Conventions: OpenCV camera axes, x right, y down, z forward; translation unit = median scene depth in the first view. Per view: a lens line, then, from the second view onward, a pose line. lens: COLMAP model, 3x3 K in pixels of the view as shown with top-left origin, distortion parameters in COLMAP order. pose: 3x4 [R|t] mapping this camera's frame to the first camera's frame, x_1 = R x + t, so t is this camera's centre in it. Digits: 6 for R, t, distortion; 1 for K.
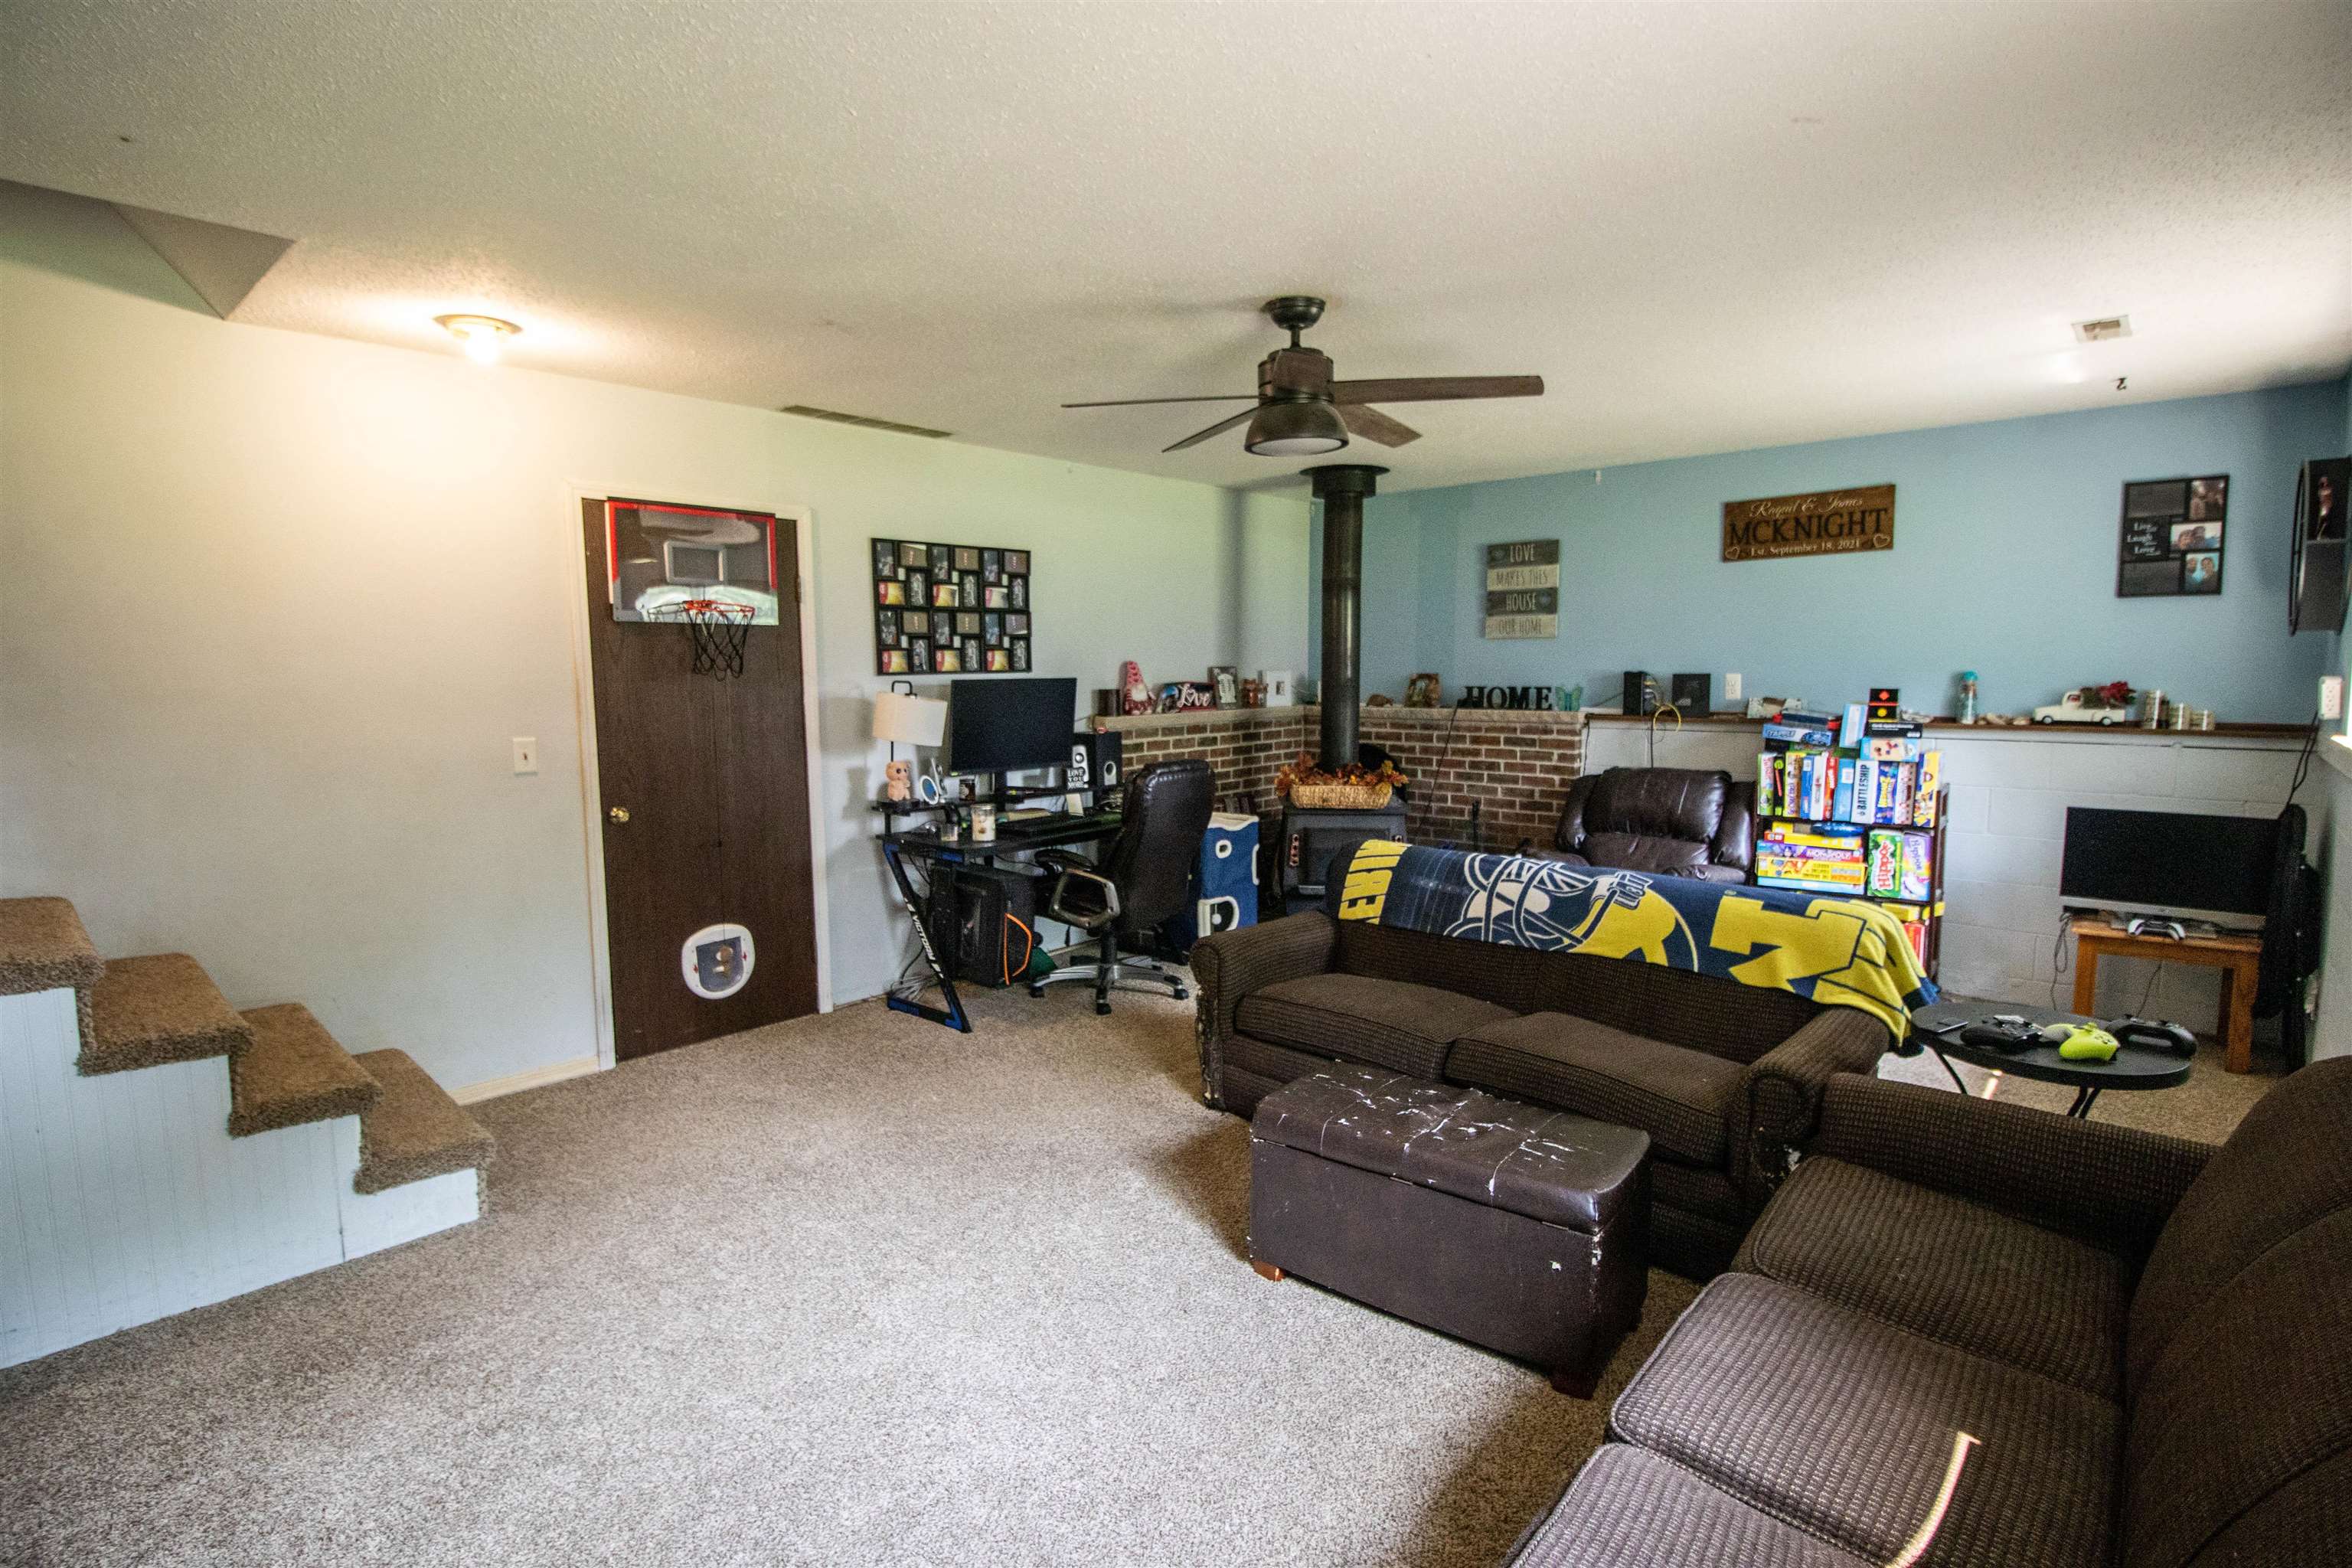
lens RADIAL K [[1115.5, 0, 1189.6], [0, 1115.5, 779.1], [0, 0, 1]] dist [-0.024670, -0.000602]
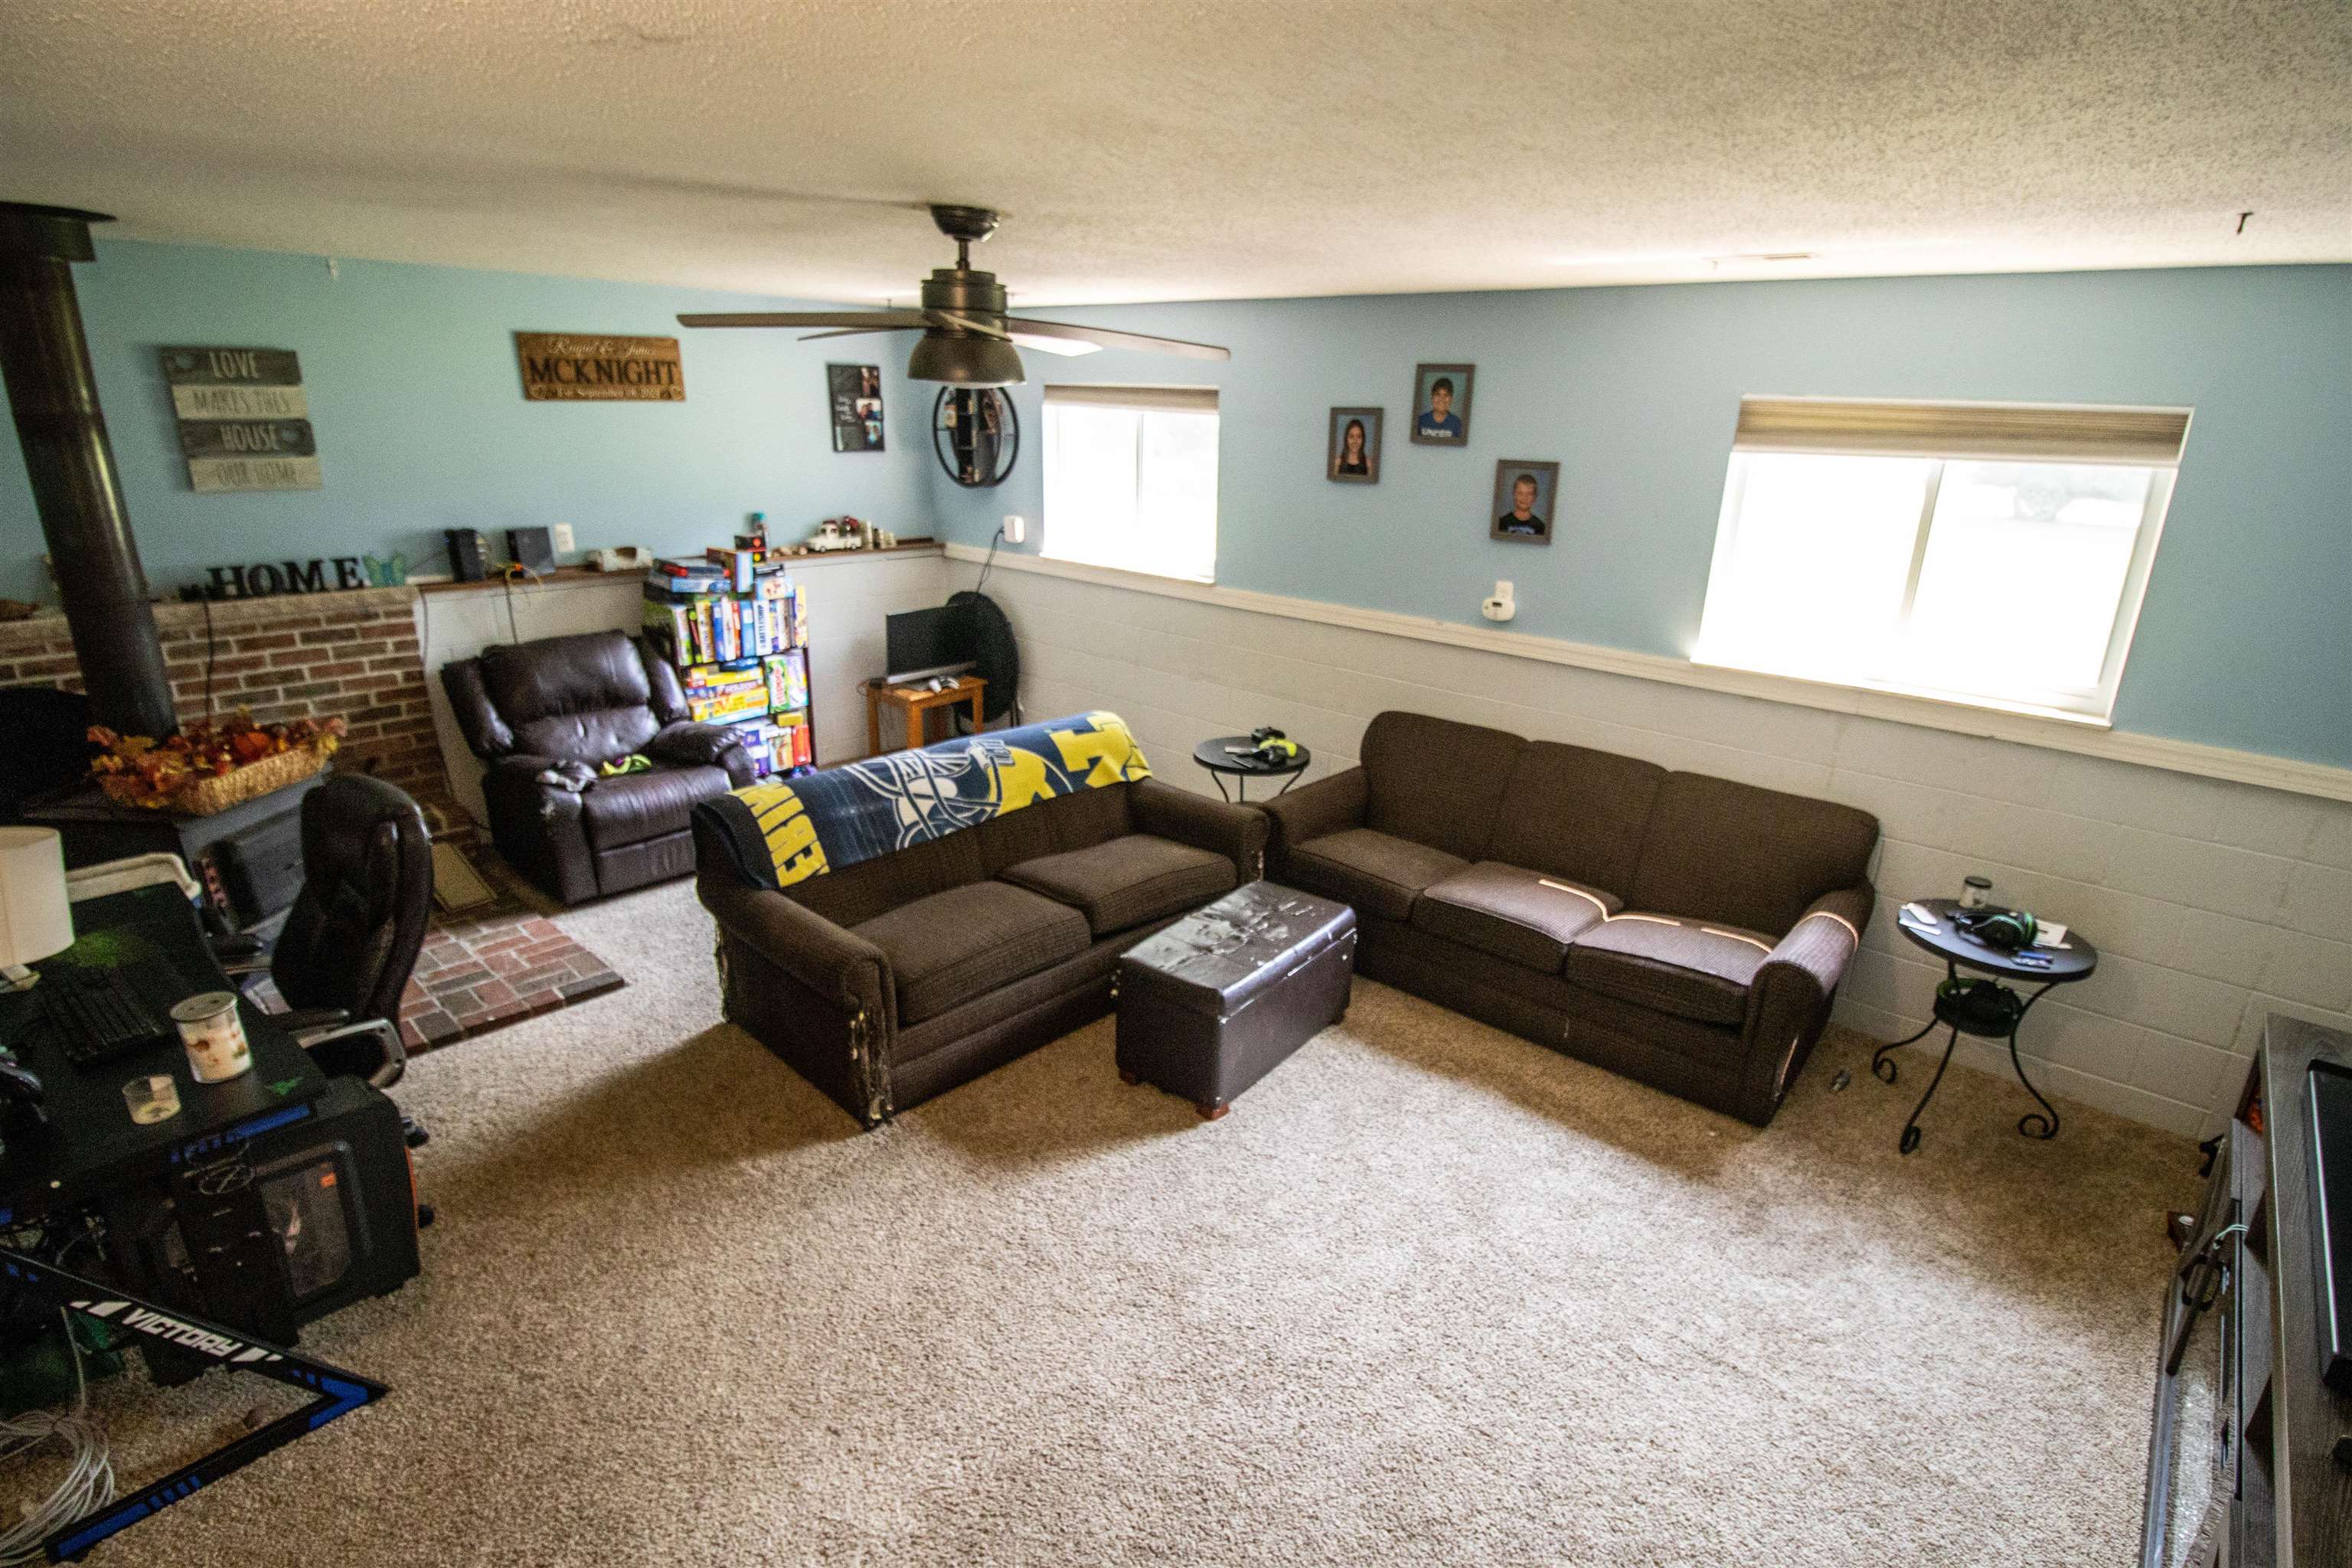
lens RADIAL K [[1115.5, 0, 1189.6], [0, 1115.5, 779.1], [0, 0, 1]] dist [-0.024670, -0.000602]
pose [[-0.006795, -0.308495, 0.951202, -0.528609], [0.065388, 0.949051, 0.308265, -0.160051], [-0.997837, 0.064292, 0.013723, 0.516990]]
